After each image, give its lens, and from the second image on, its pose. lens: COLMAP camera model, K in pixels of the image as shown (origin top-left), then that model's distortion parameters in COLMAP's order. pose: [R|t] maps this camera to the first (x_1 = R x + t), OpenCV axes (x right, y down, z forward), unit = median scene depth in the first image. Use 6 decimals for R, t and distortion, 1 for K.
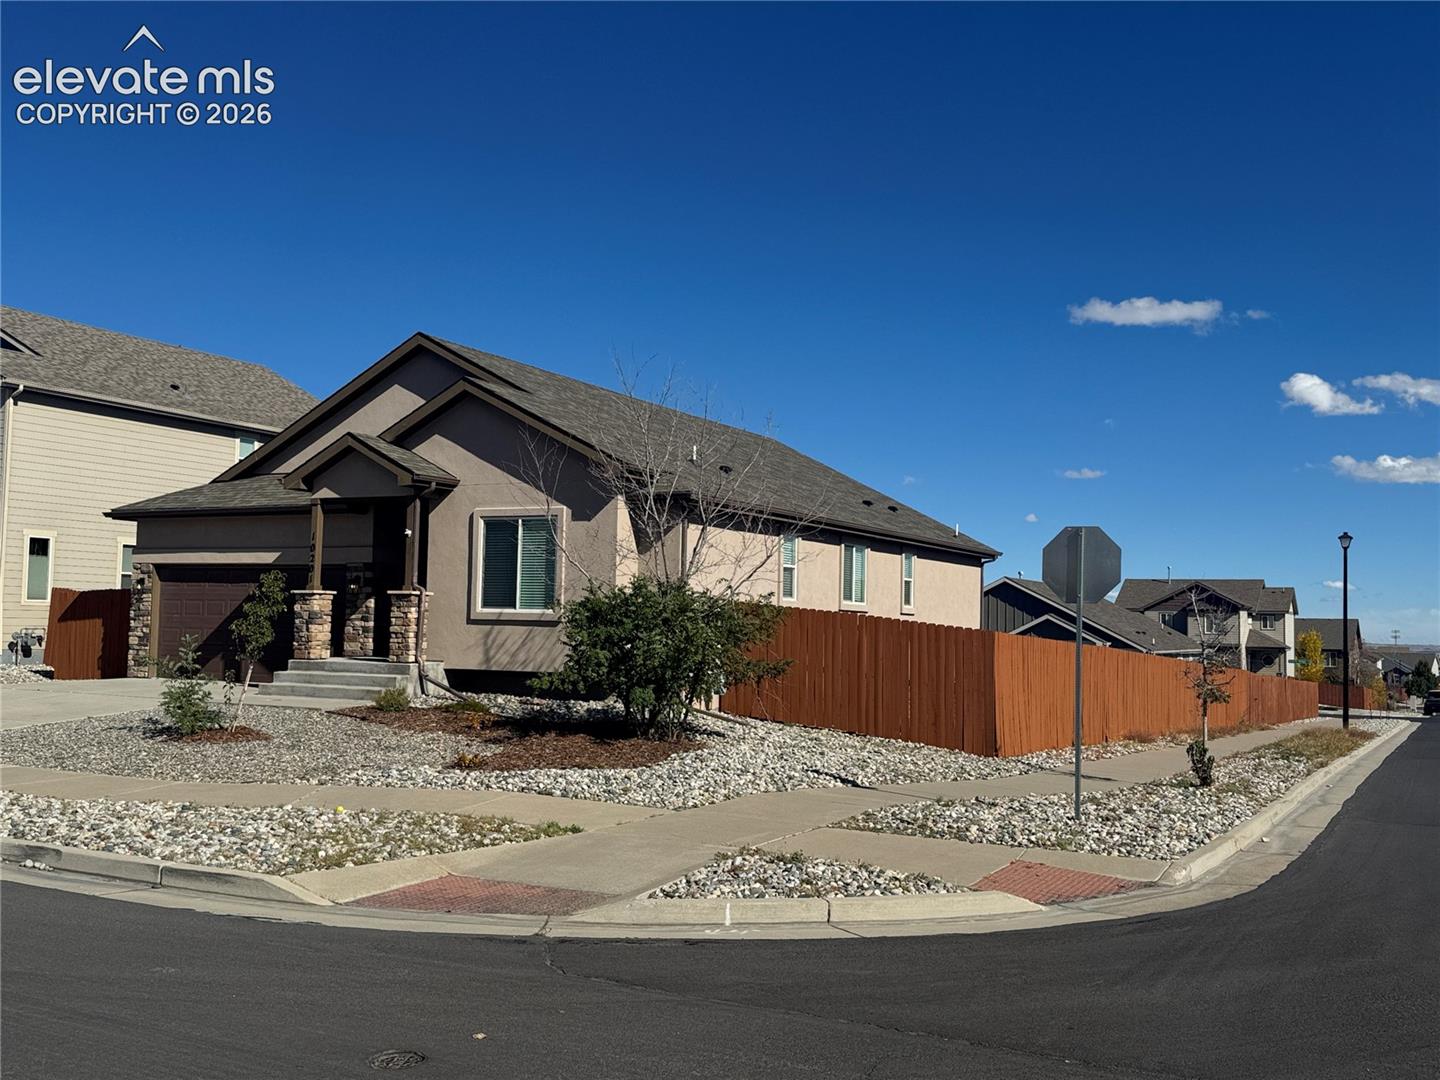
lens RADIAL K [[1330.7, 0, 720.0], [0, 1330.7, 540.0], [0, 0, 1]] dist [0.132820, 0.004169]
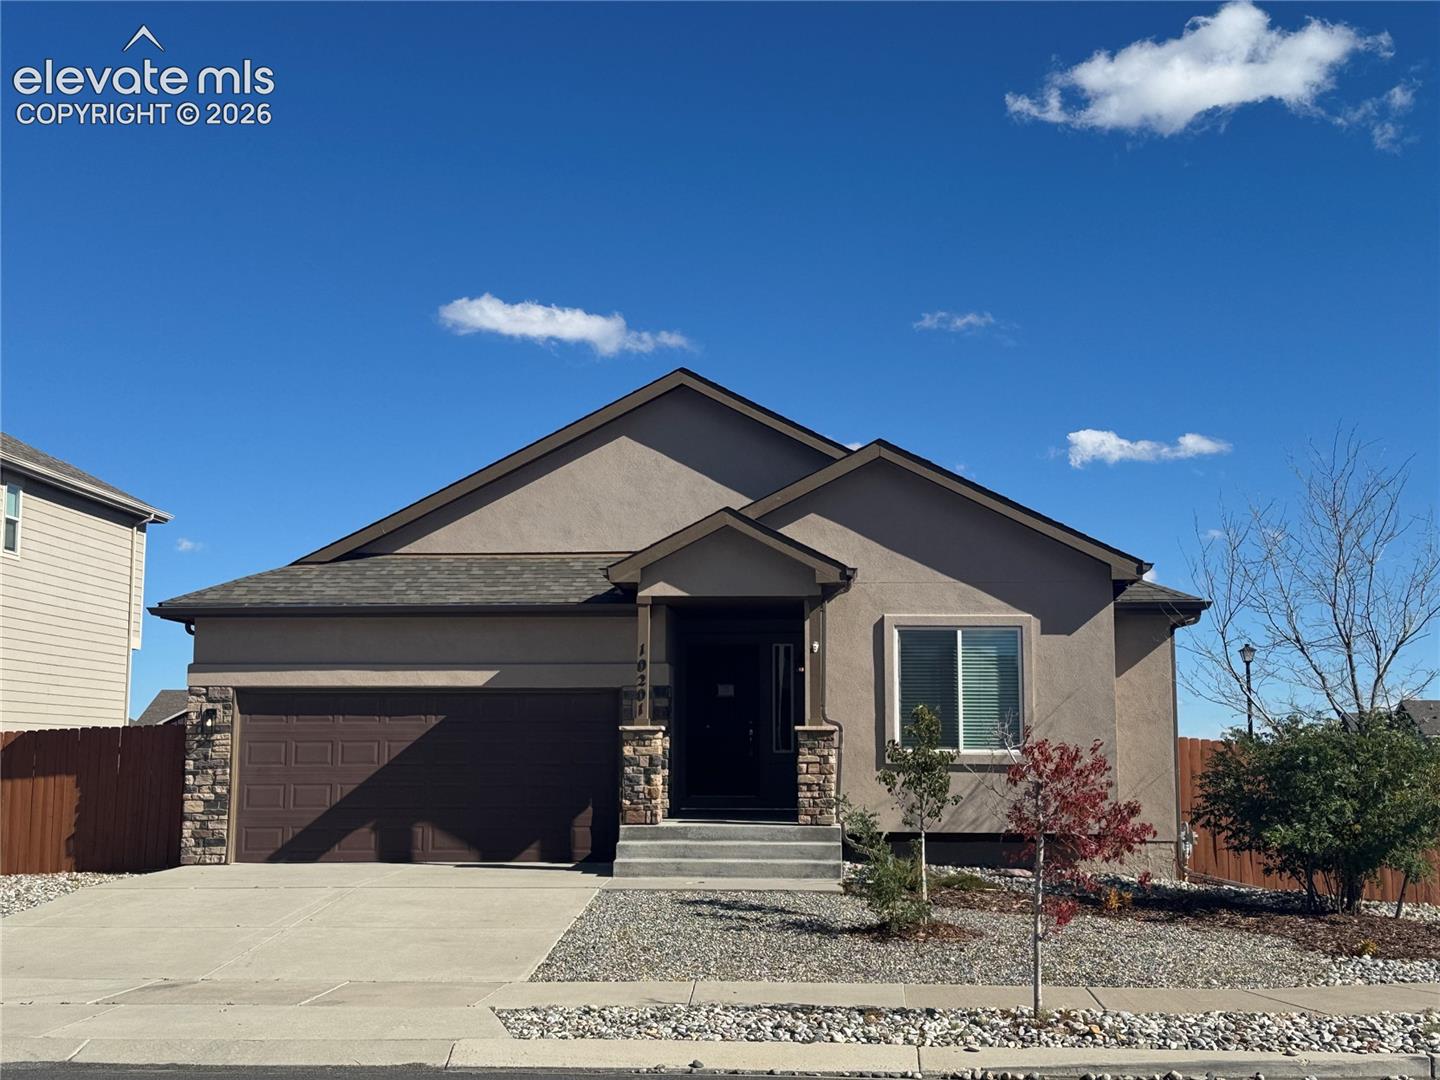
lens RADIAL K [[1890.5, 0, 720.0], [0, 1890.5, 540.0], [0, 0, 1]] dist [0.185692, -0.013034]
pose [[0.905044, 0.031500, 0.424150, -0.696575], [-0.010412, 0.998596, -0.051945, -0.009043], [-0.425191, 0.042597, 0.904101, 0.075777]]
